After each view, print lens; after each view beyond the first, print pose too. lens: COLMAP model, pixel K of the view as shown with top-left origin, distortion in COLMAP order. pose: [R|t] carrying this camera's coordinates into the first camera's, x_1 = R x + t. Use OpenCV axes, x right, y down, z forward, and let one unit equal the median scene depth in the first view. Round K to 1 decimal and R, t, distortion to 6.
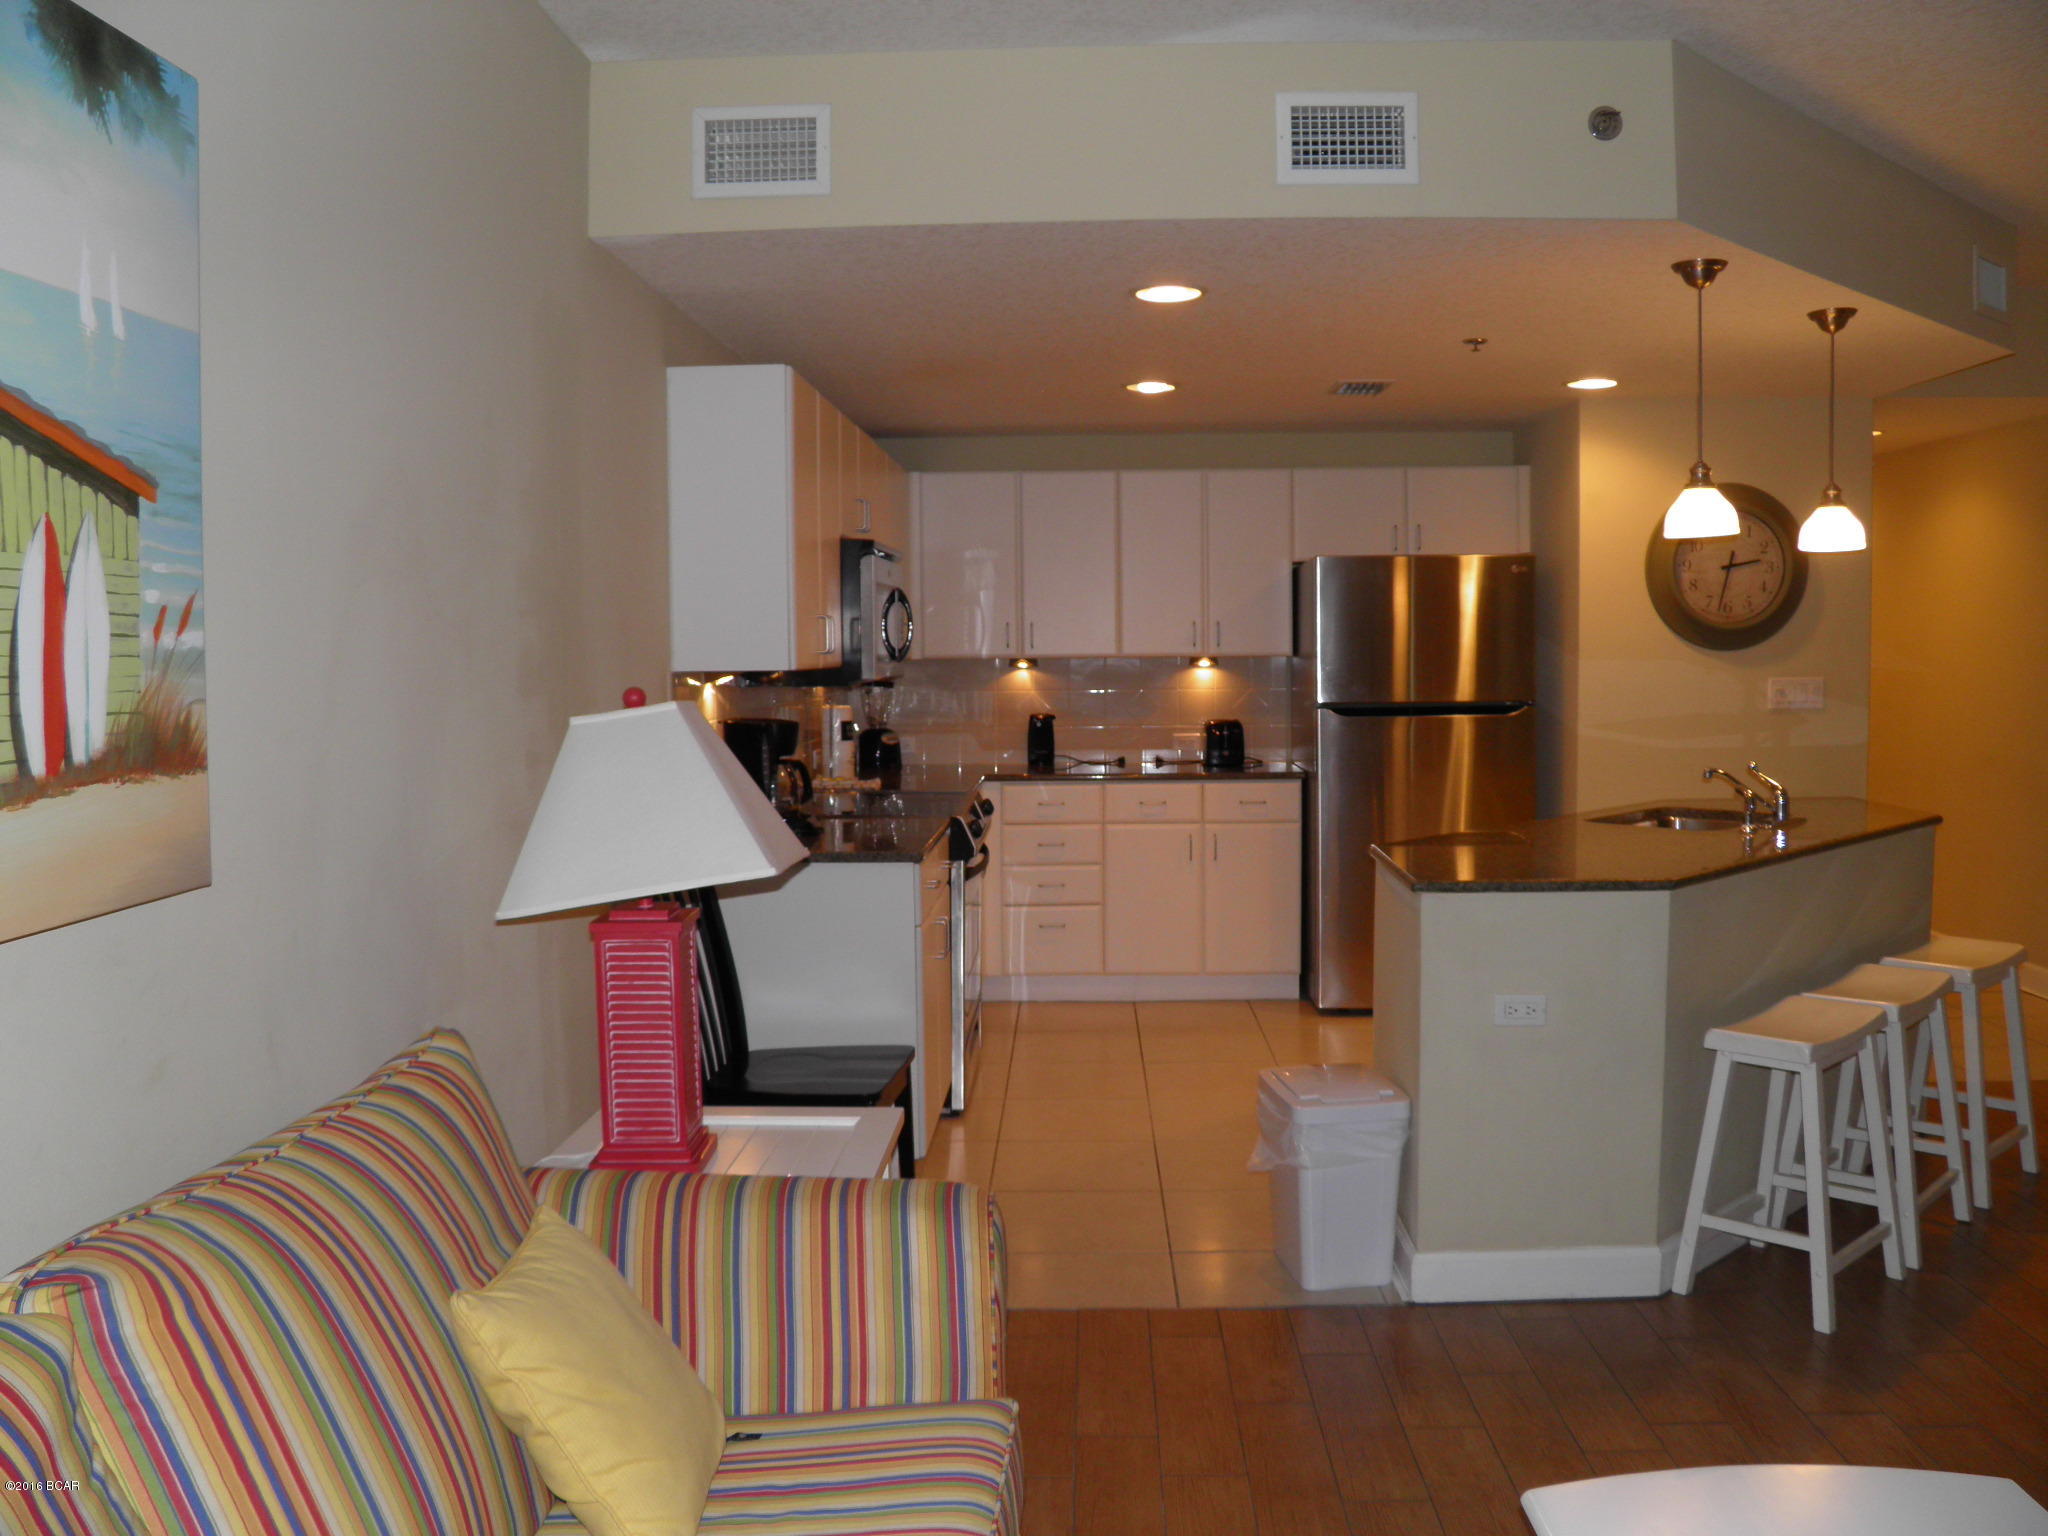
lens RADIAL K [[1697.8, 0, 1028.7], [0, 1697.8, 780.6], [0, 0, 1]] dist [-0.148455, 0.103161]
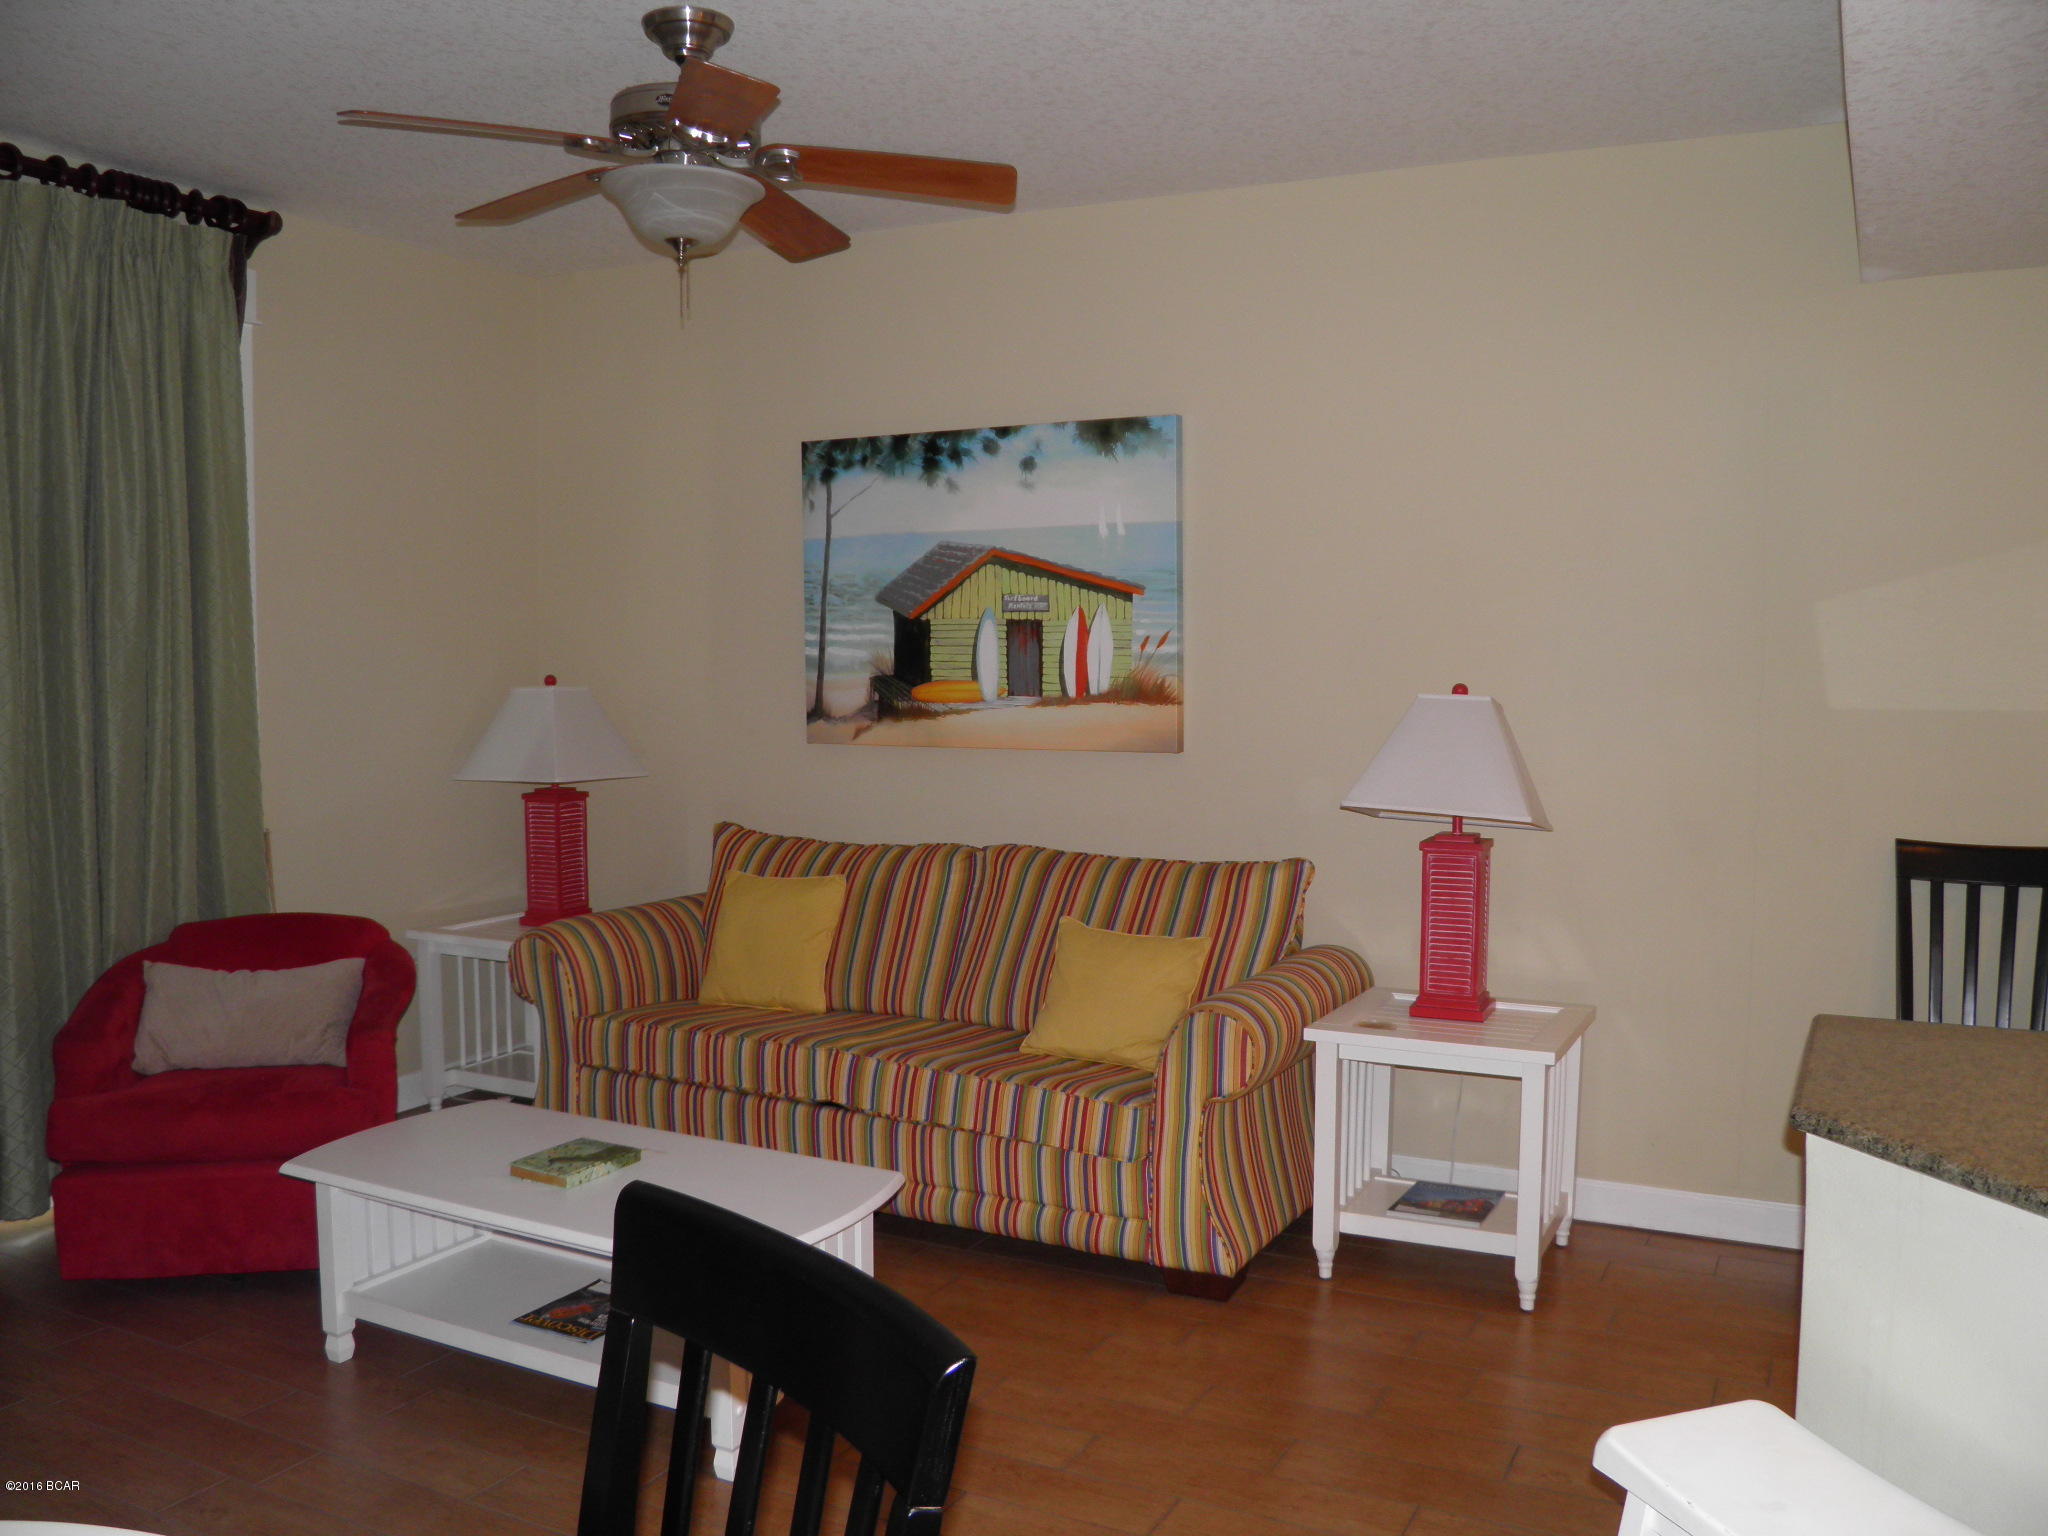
lens RADIAL K [[1697.8, 0, 1035.5], [0, 1697.8, 787.5], [0, 0, 1]] dist [-0.148455, 0.103161]
pose [[-0.421598, 0.078042, -0.903418, 1.987981], [-0.065387, 0.991080, 0.116128, -0.174448], [0.904422, 0.108031, -0.412734, 2.030766]]
